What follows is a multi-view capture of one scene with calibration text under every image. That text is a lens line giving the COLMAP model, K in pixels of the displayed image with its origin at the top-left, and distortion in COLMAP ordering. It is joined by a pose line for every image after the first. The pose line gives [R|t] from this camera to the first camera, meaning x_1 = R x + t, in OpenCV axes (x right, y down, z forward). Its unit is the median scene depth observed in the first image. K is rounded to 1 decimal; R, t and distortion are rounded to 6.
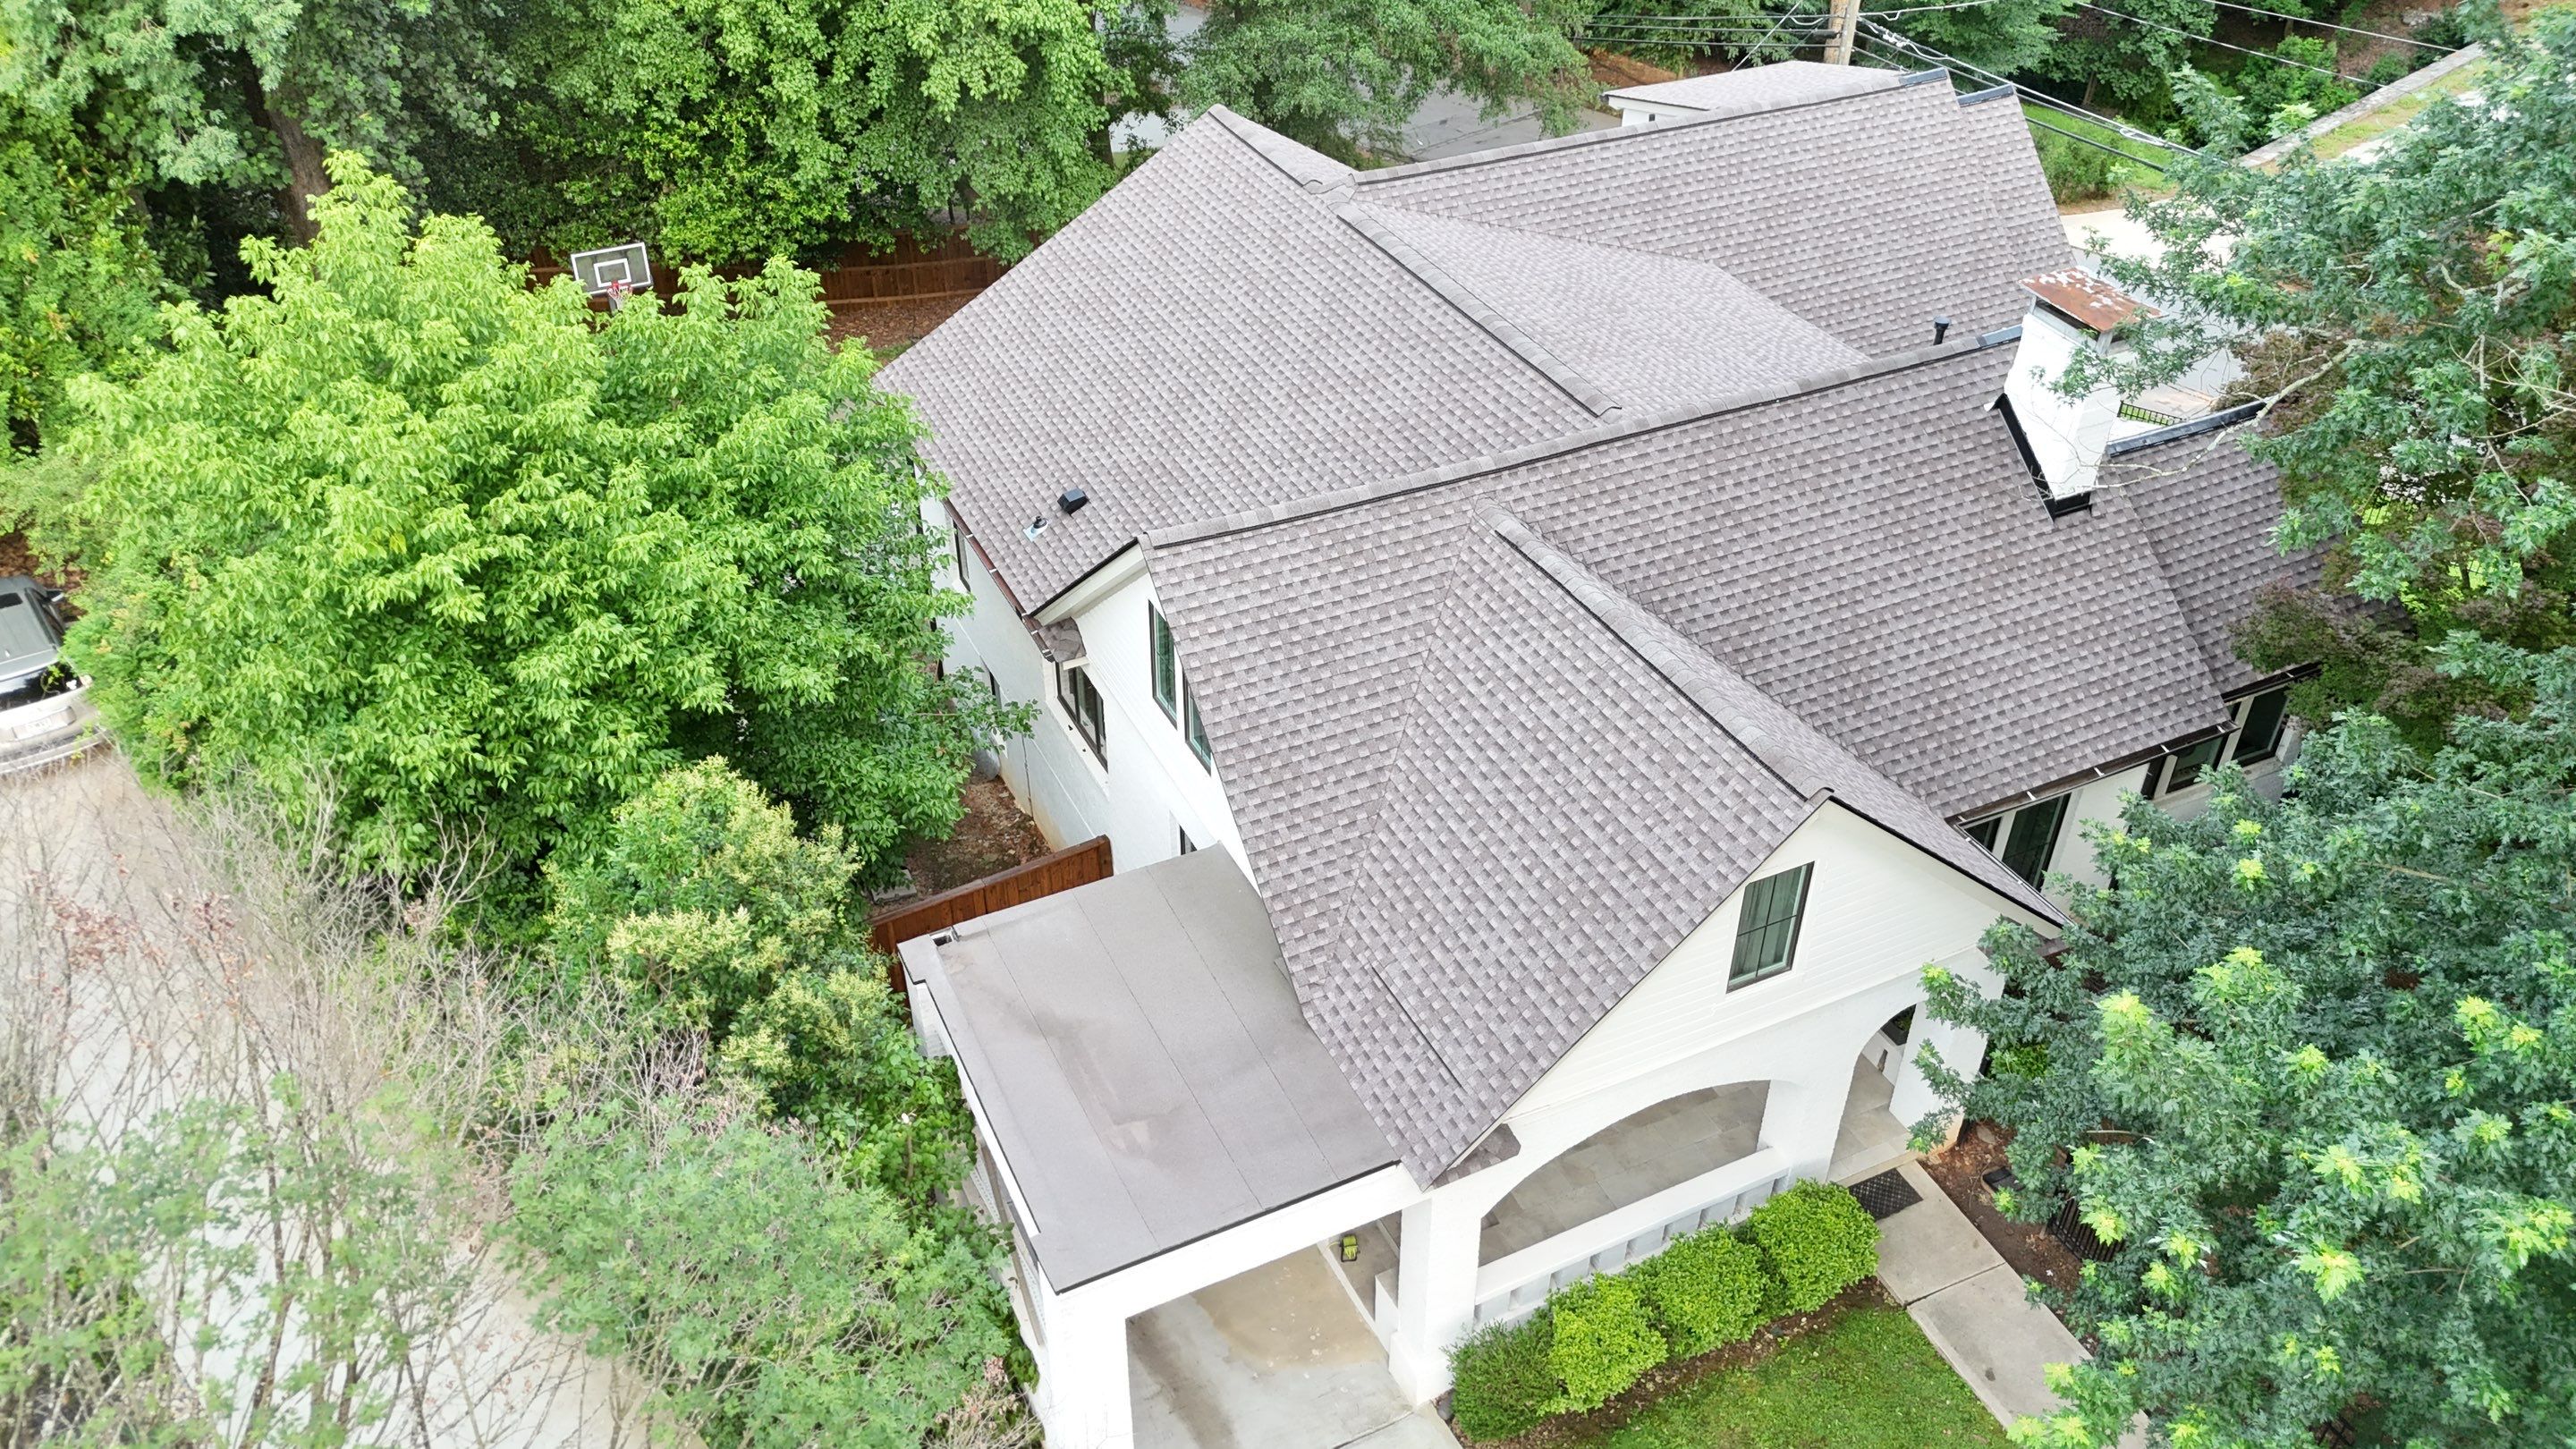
lens RADIAL K [[1840.5, 0, 1288.0], [0, 1840.5, 724.5], [0, 0, 1]] dist [0.010870, 0.002673]
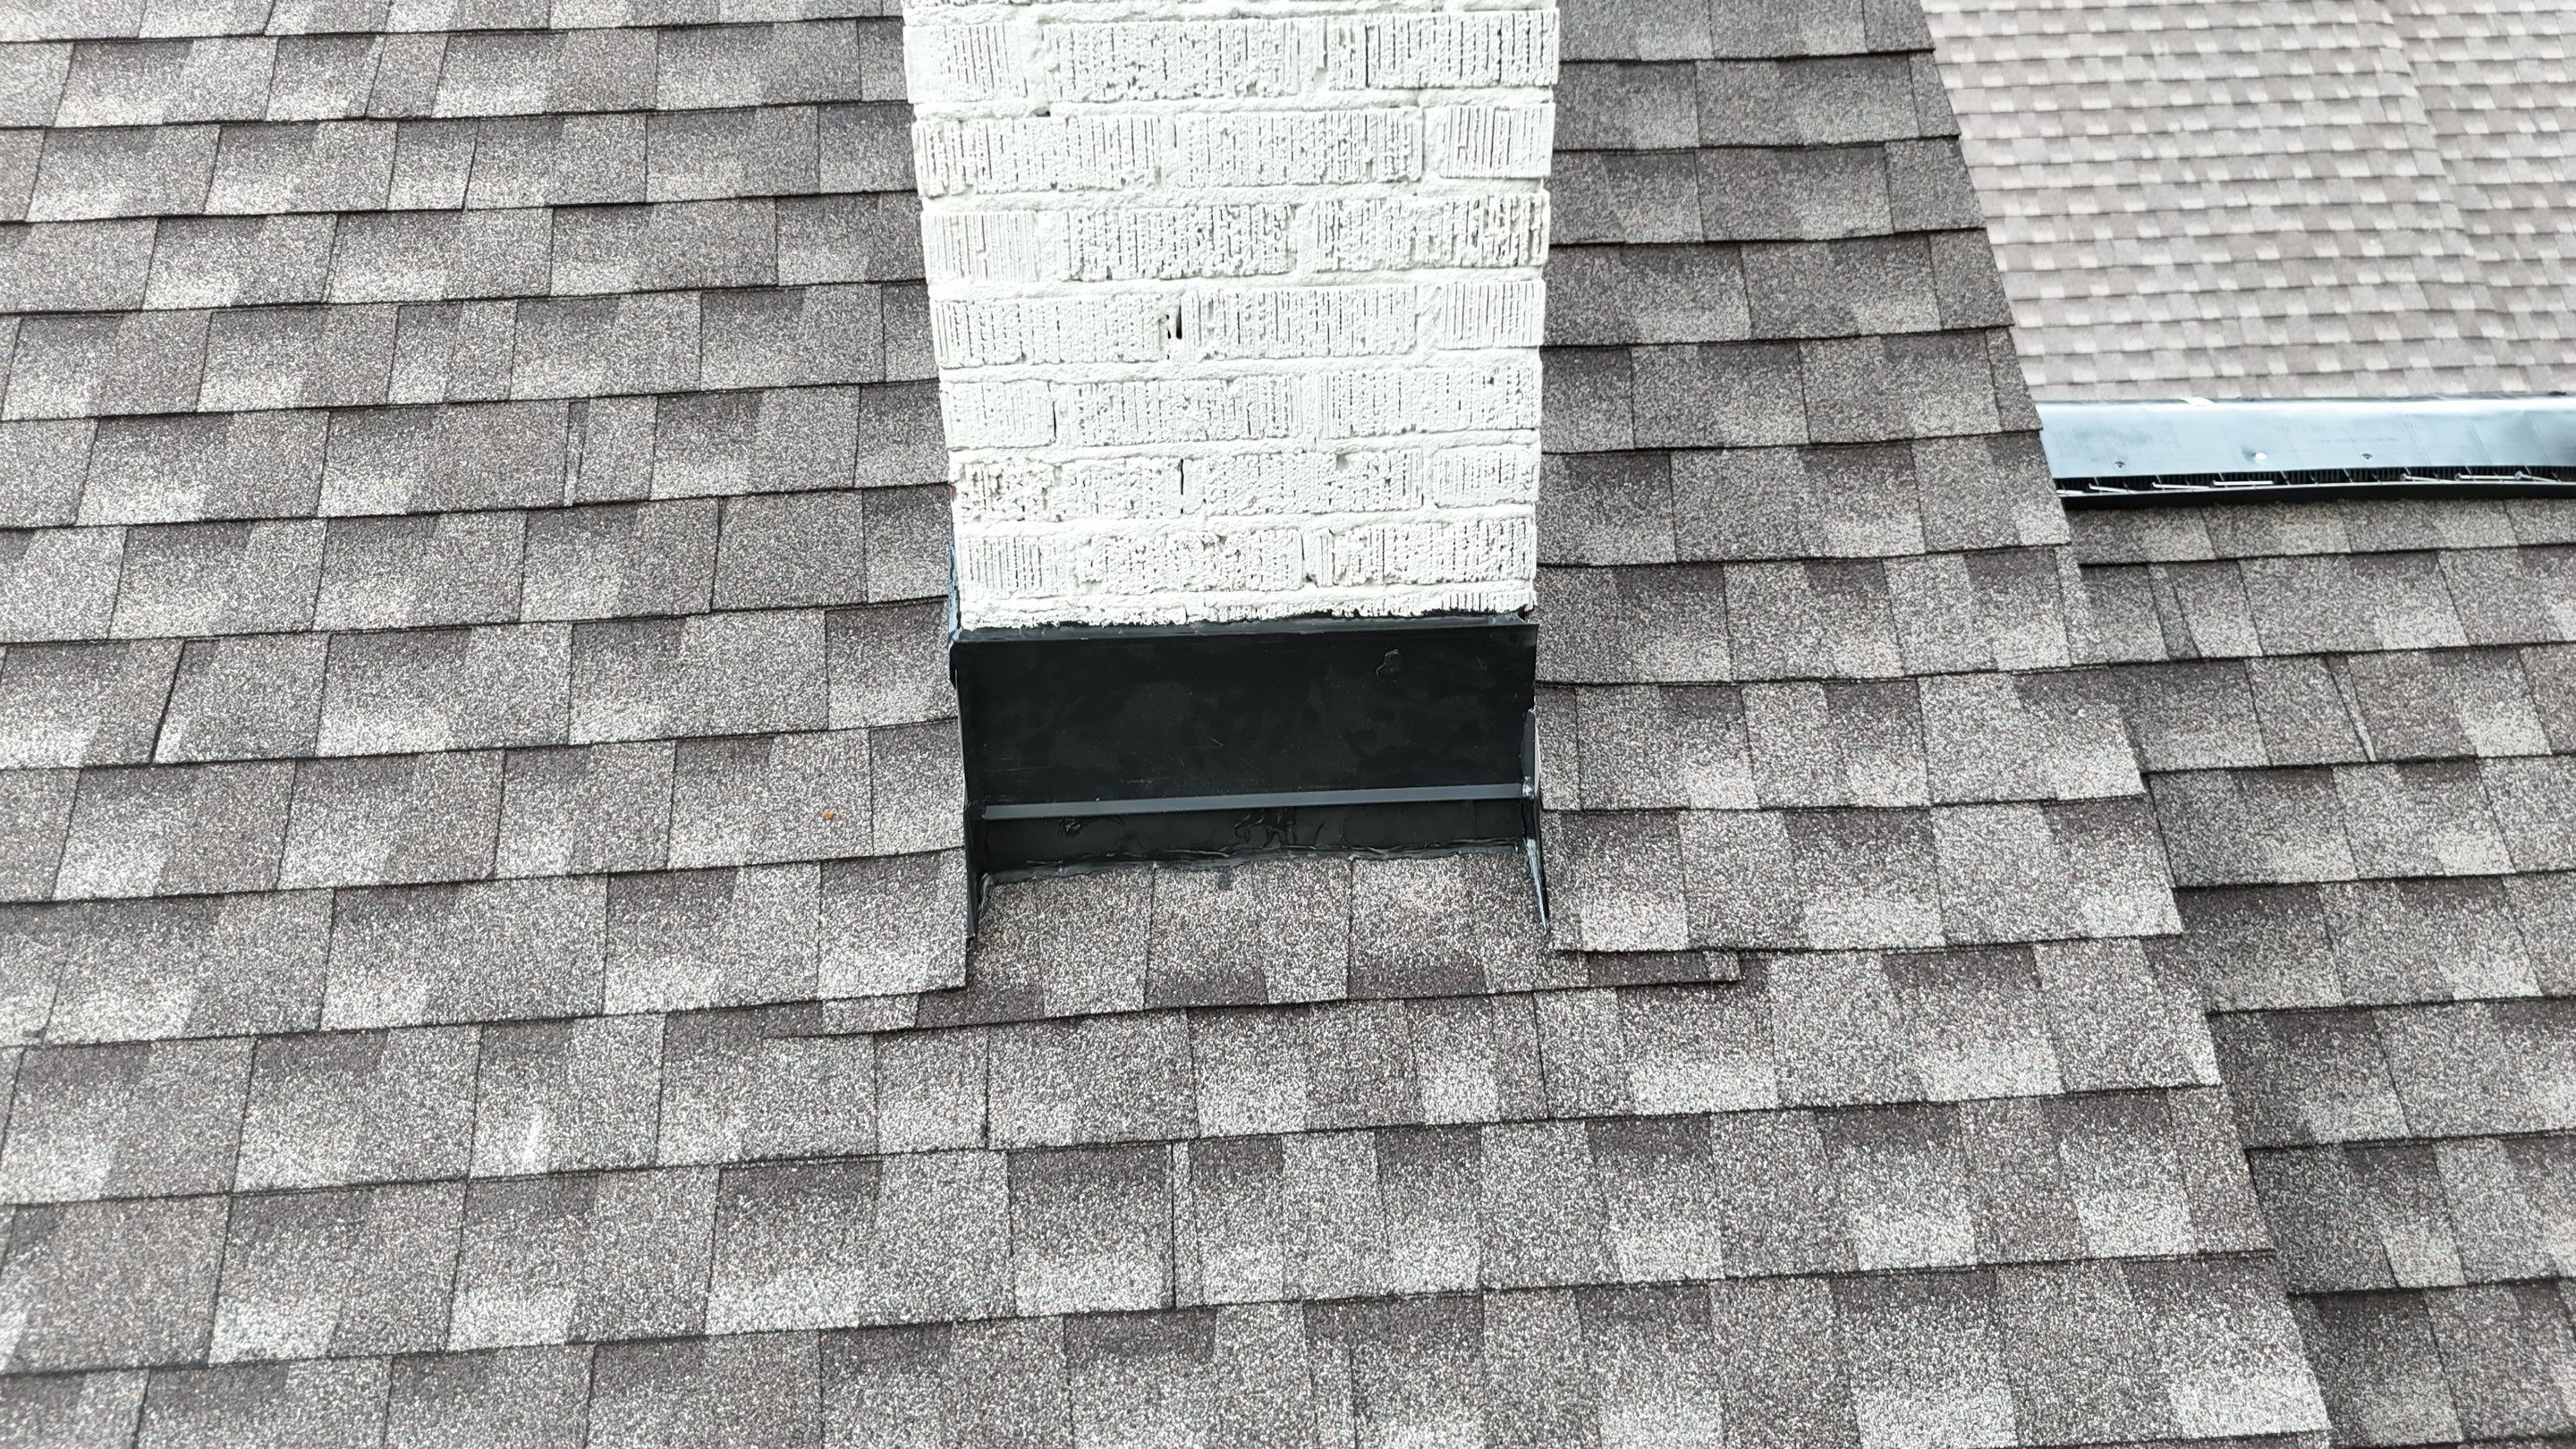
lens RADIAL K [[1840.5, 0, 1288.0], [0, 1840.5, 724.5], [0, 0, 1]] dist [0.010870, 0.002673]
pose [[0.923644, 0.138813, -0.357230, 0.455618], [-0.214174, 0.959926, -0.180754, -0.105115], [0.317823, 0.243462, 0.916359, 0.922098]]
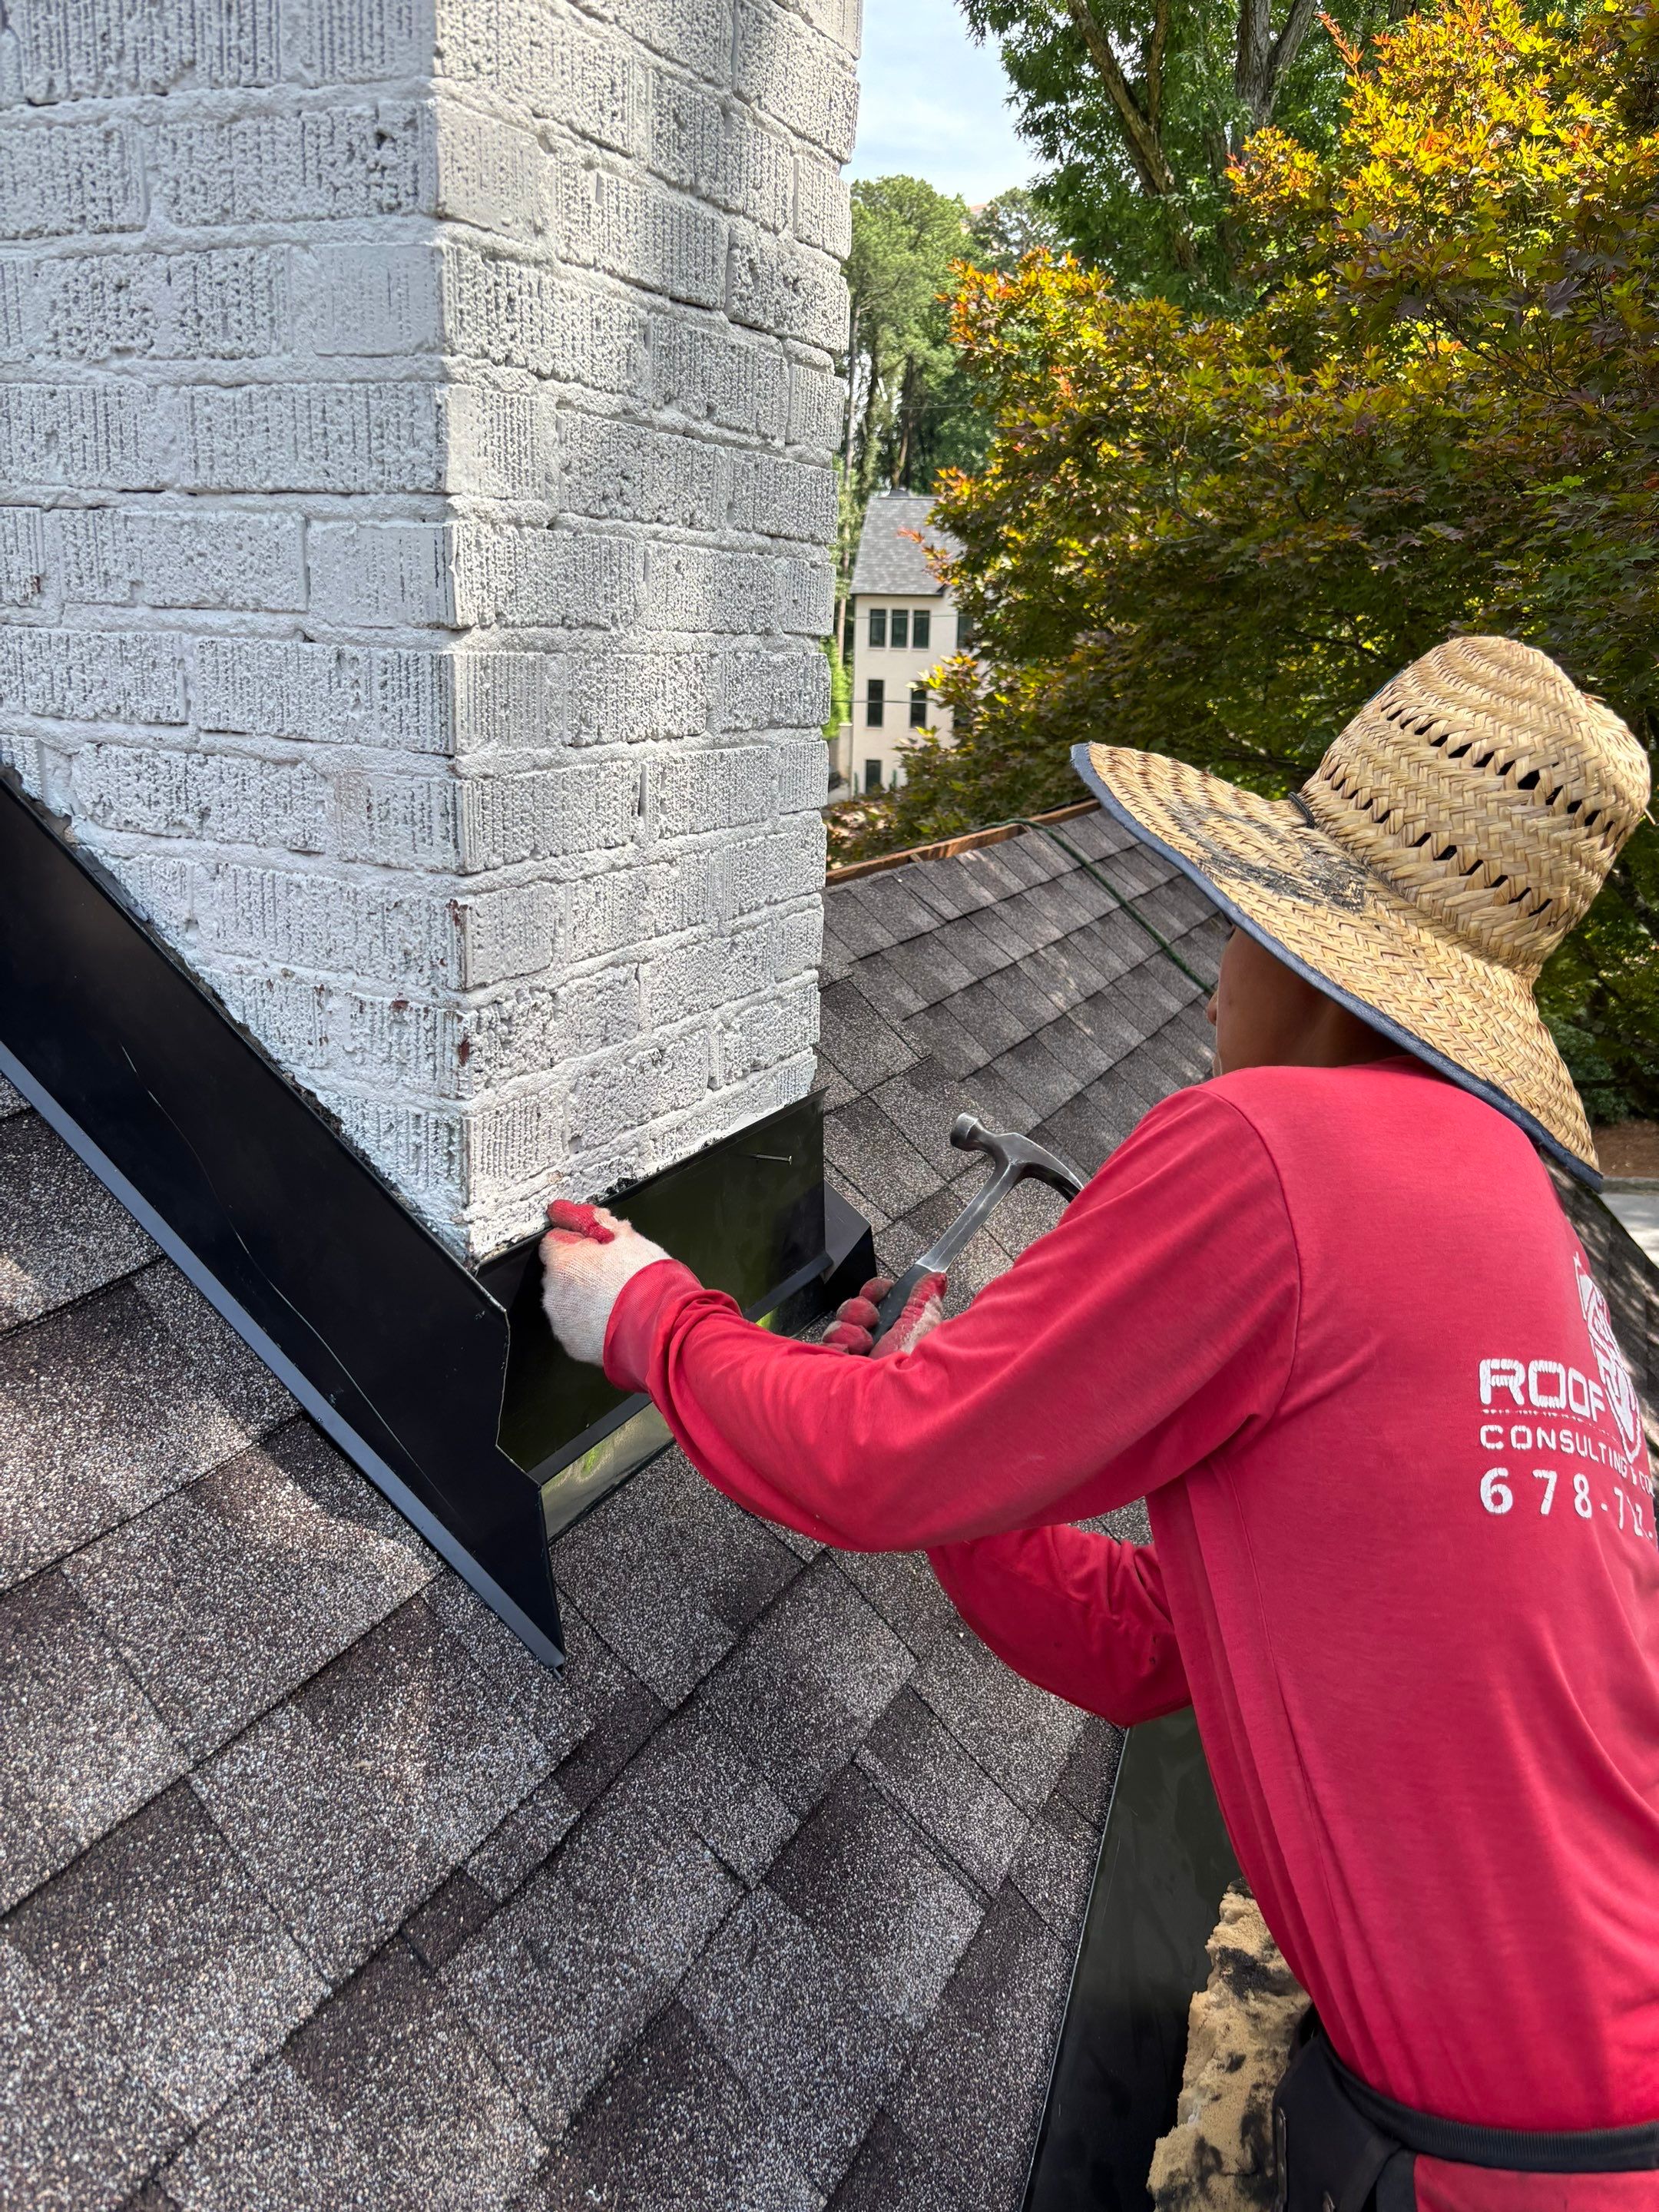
lens RADIAL K [[1617.0, 0, 829.5], [0, 1617.0, 1106.0], [0, 0, 1]] dist [-0.057339, 0.009269]
pose [[0.786098, -0.141521, 0.601682, 0.392206], [0.333657, 0.916584, -0.220333, -0.110147], [-0.520311, 0.373959, 0.767744, 0.945385]]
